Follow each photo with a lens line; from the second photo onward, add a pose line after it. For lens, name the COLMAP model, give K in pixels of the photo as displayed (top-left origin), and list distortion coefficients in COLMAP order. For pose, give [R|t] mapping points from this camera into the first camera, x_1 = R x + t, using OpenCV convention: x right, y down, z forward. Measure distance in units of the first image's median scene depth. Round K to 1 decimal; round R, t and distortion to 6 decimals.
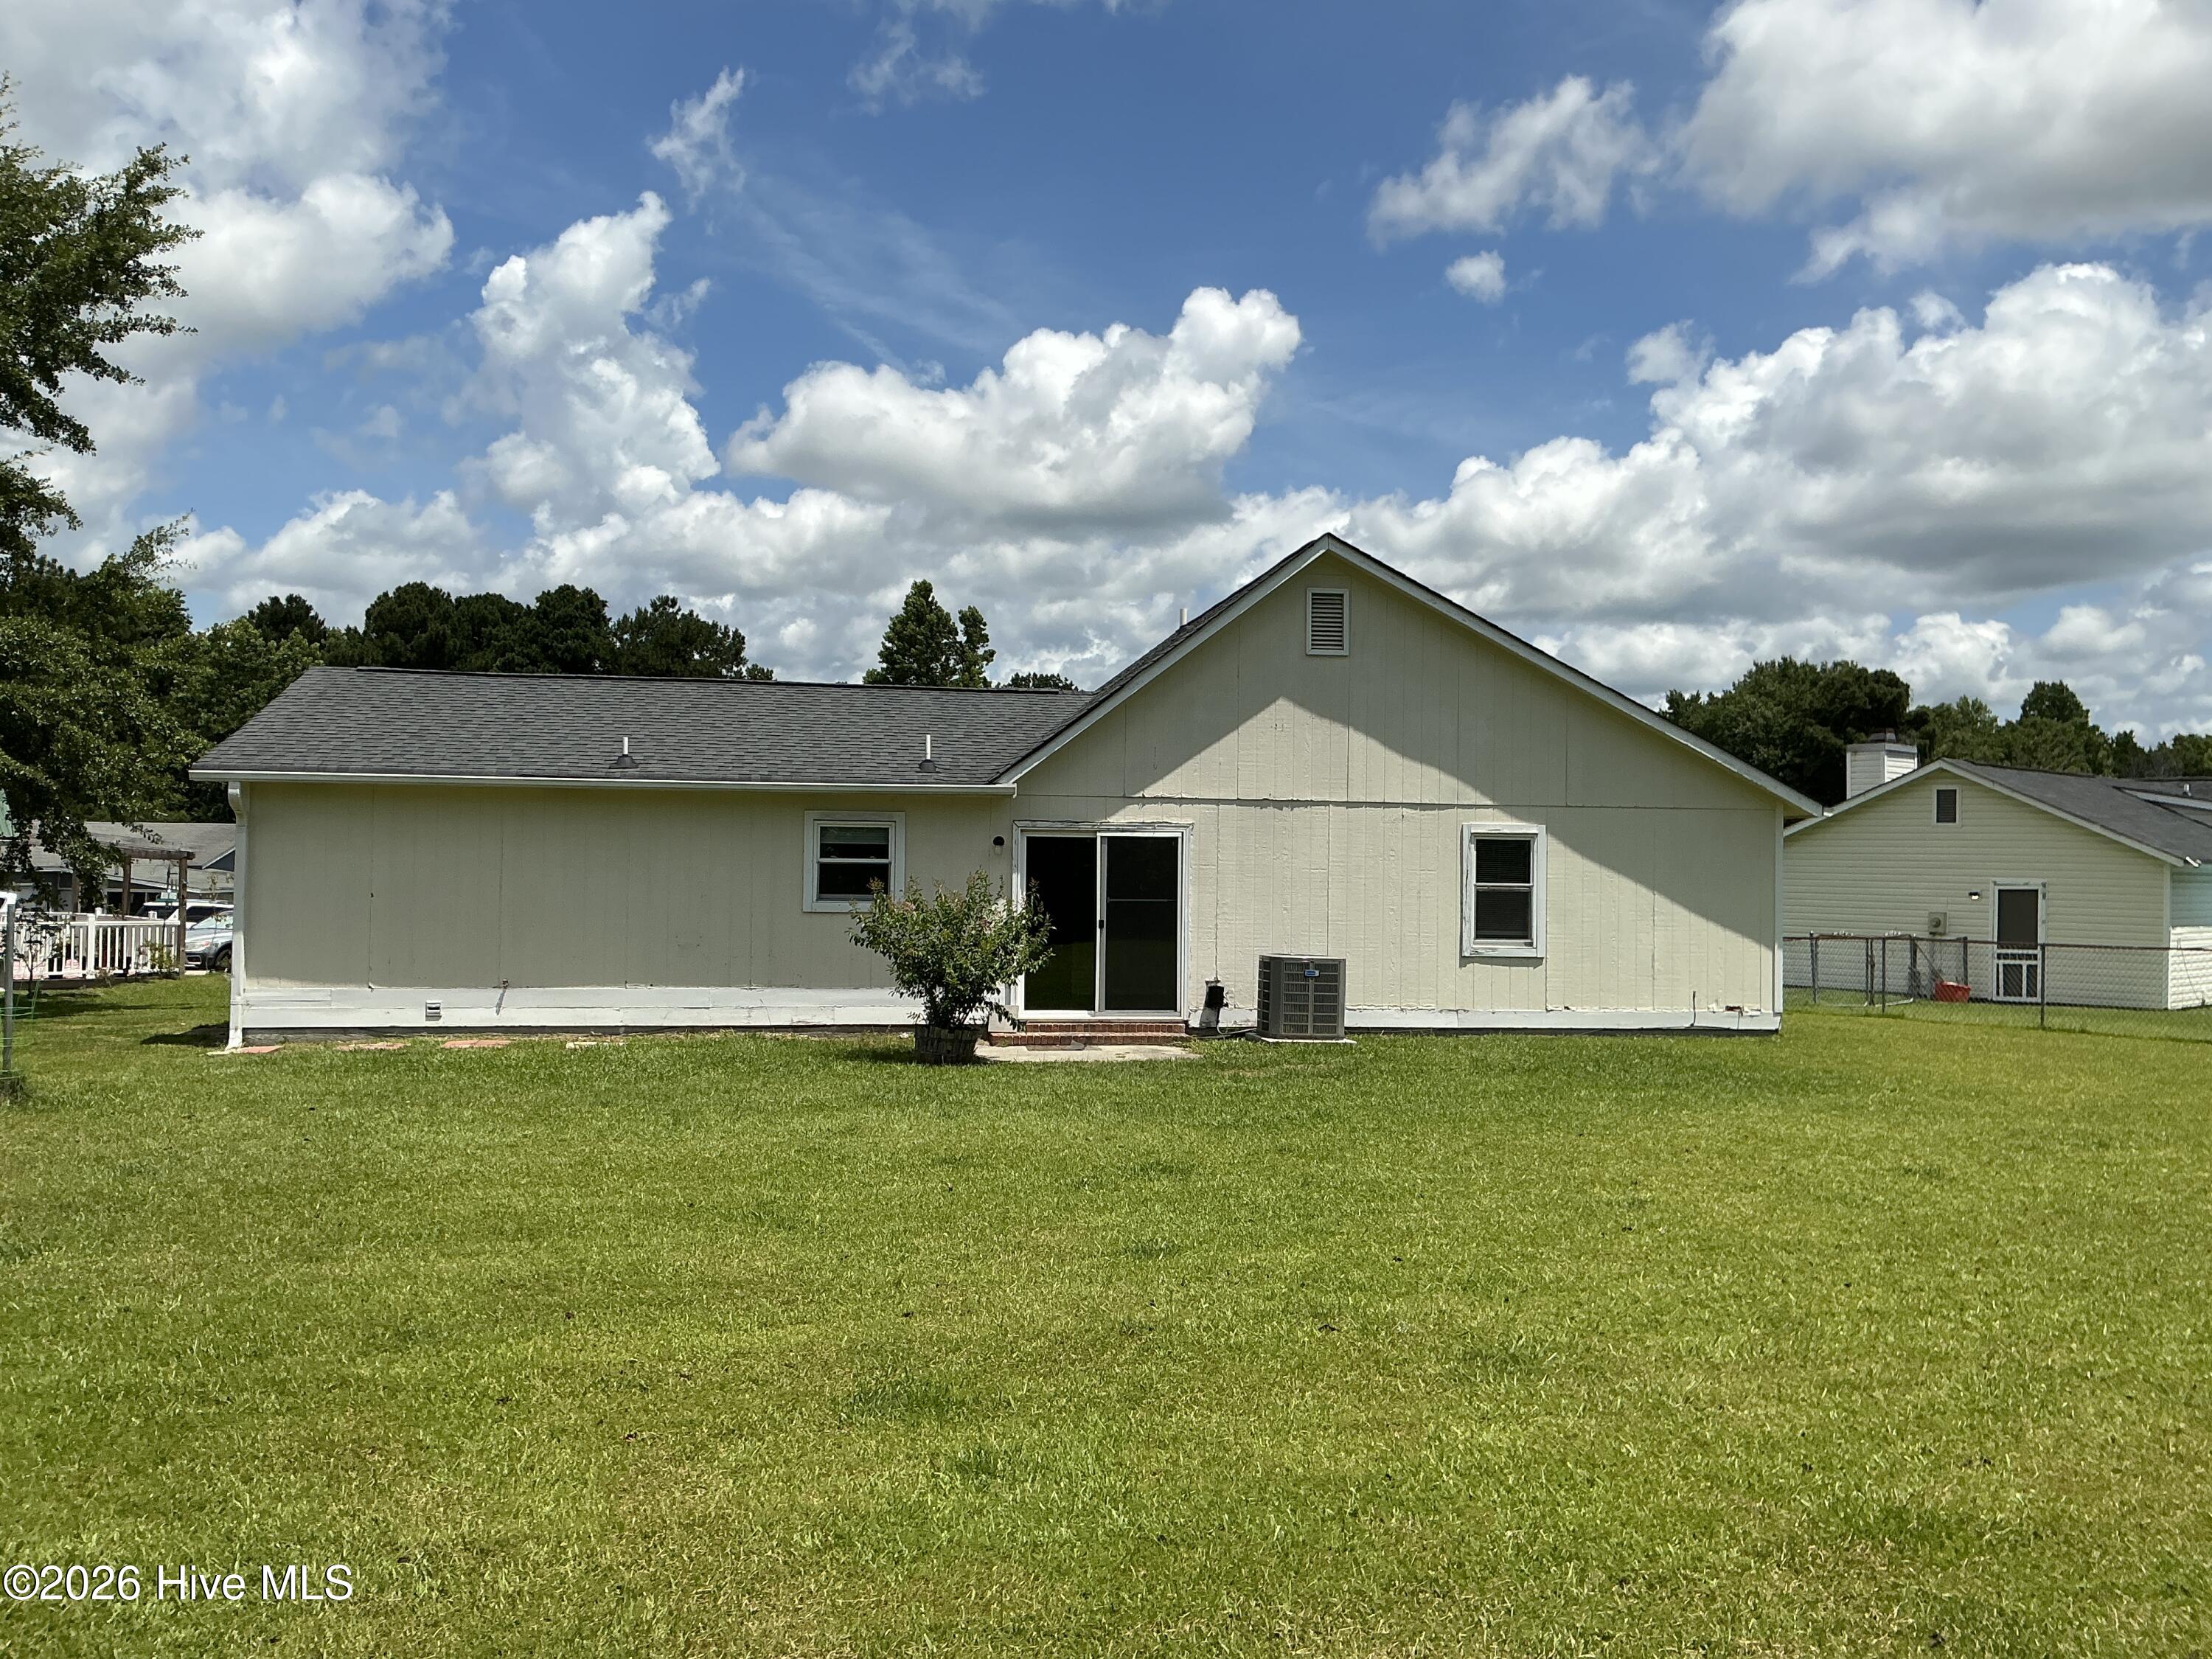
lens RADIAL K [[1802.7, 0, 1104.0], [0, 1802.7, 832.2], [0, 0, 1]] dist [0.110671, -0.278635]
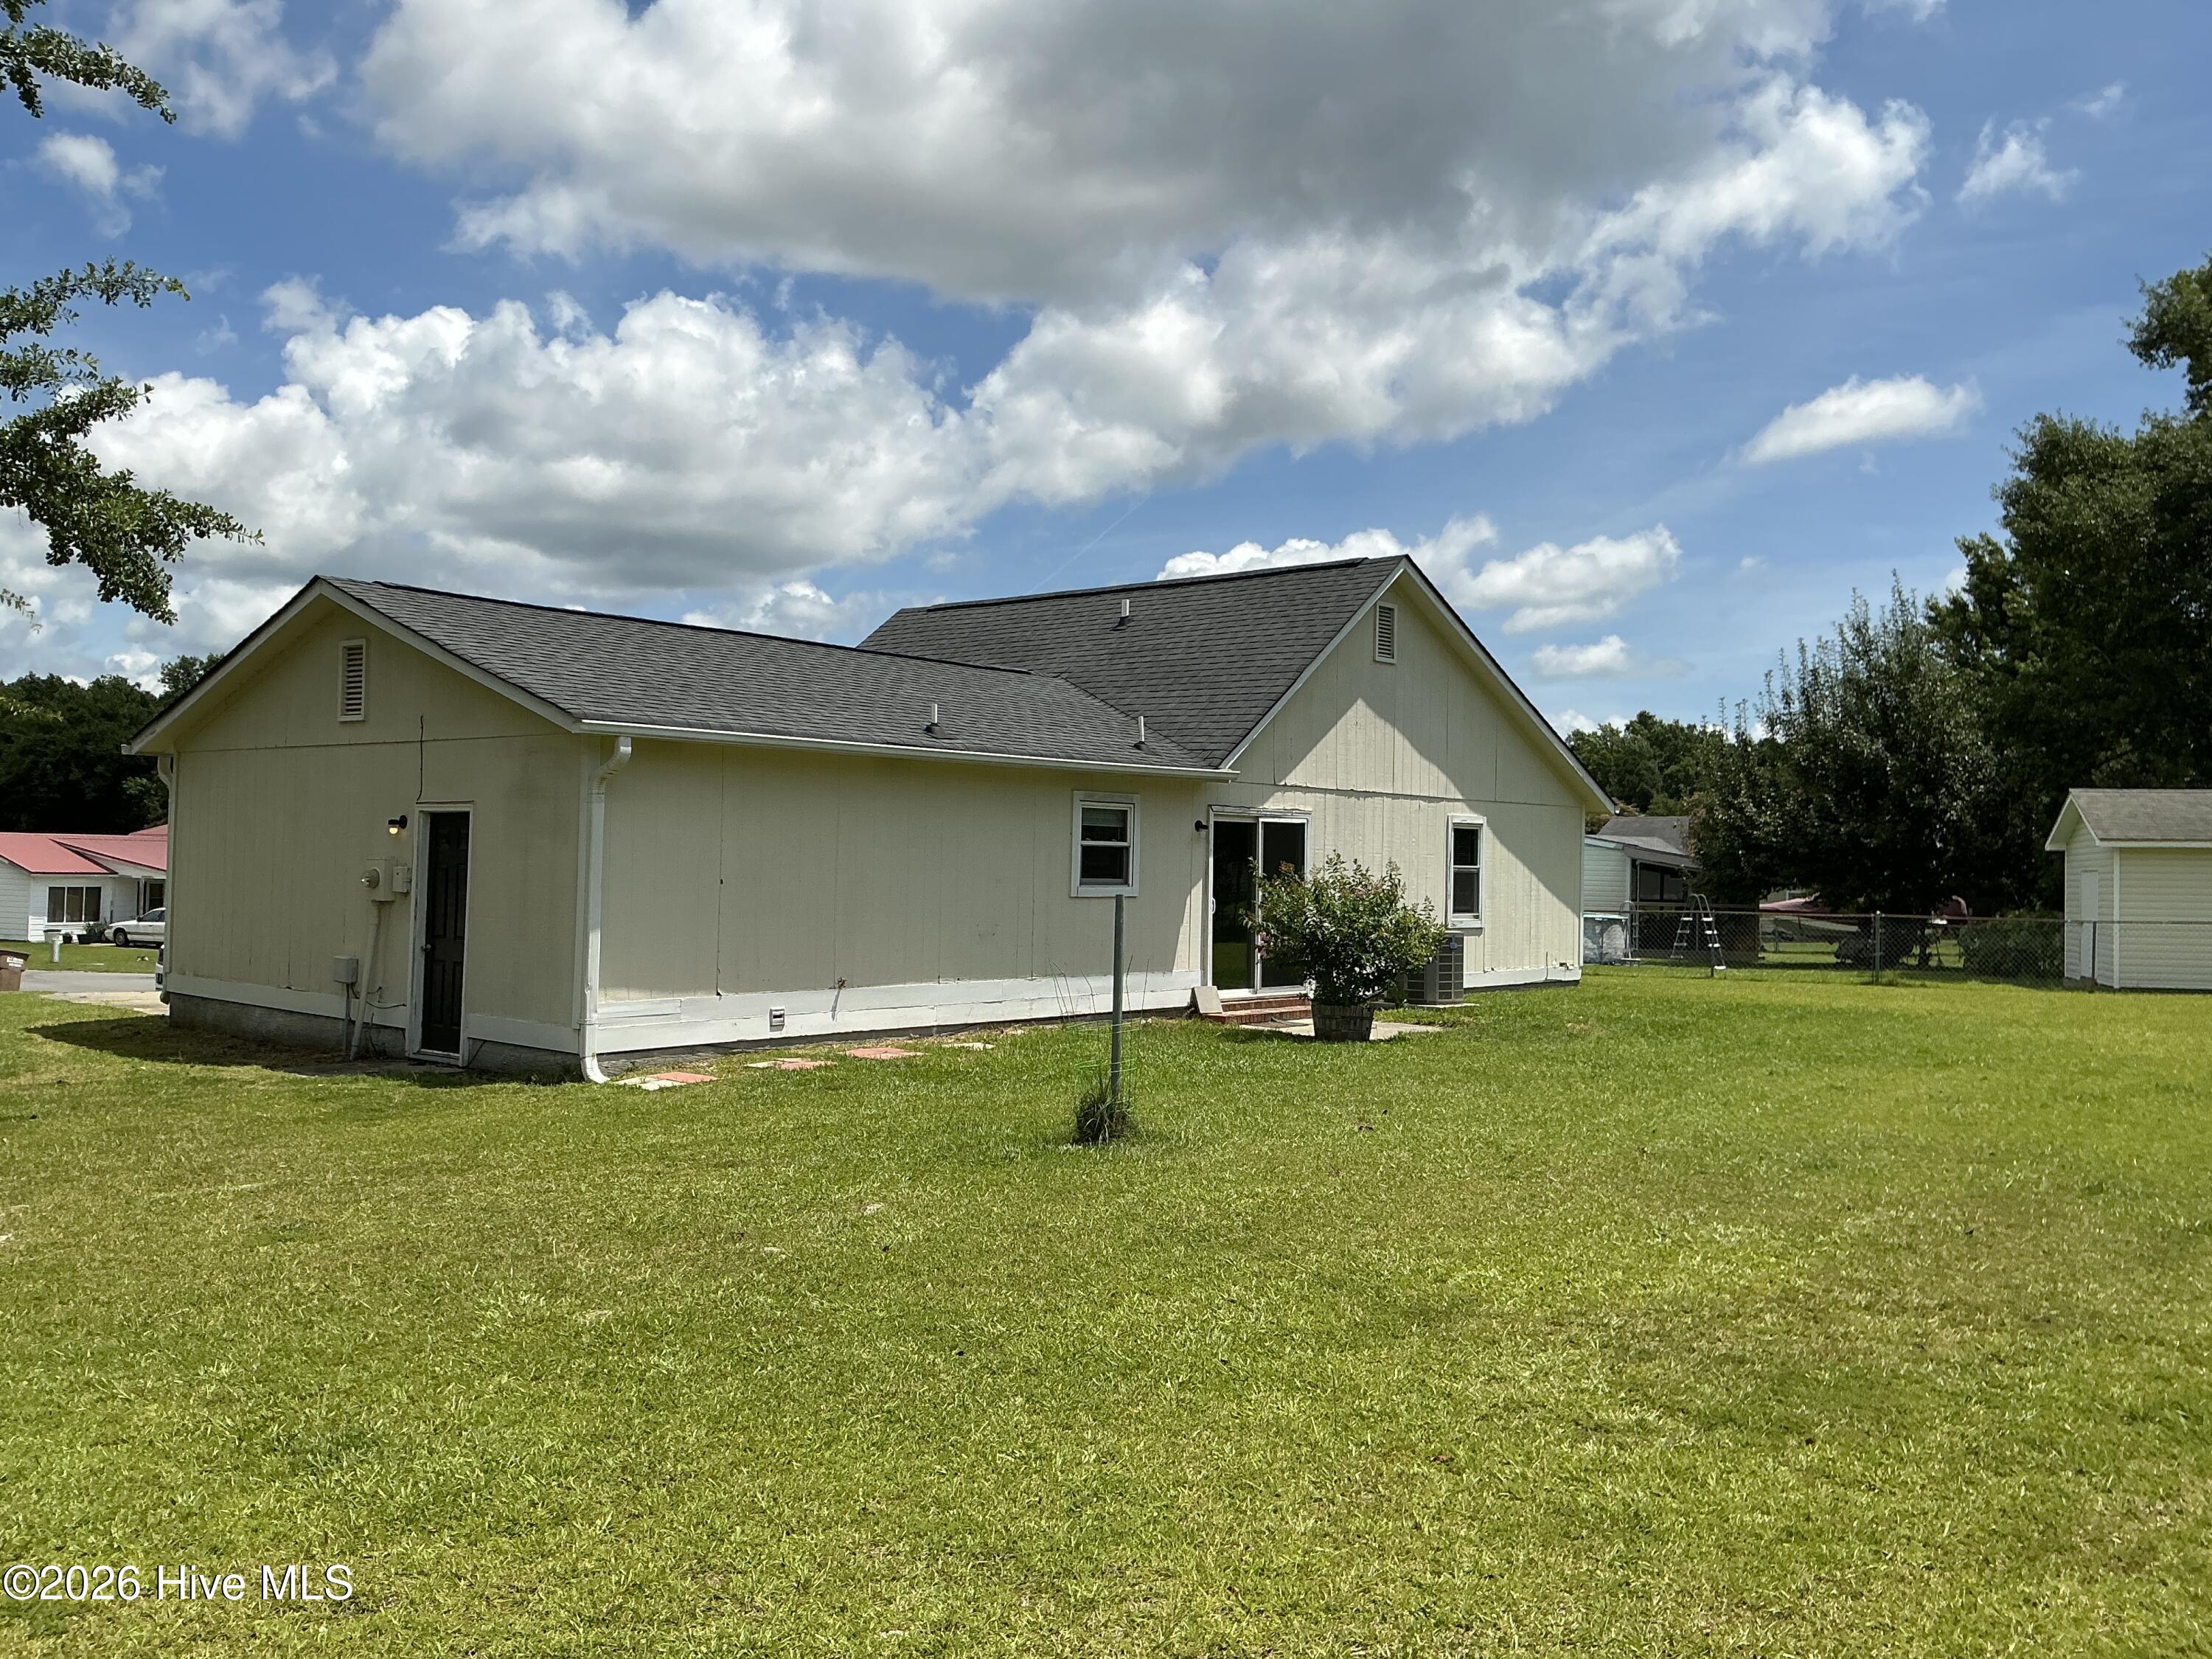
lens RADIAL K [[1857.2, 0, 1106.6], [0, 1857.2, 820.8], [0, 0, 1]] dist [0.130303, -0.282548]
pose [[0.755778, 0.013917, 0.654680, -0.773939], [-0.016117, 0.999867, -0.002649, 0.006230], [-0.654629, -0.008550, 0.755902, 0.238758]]
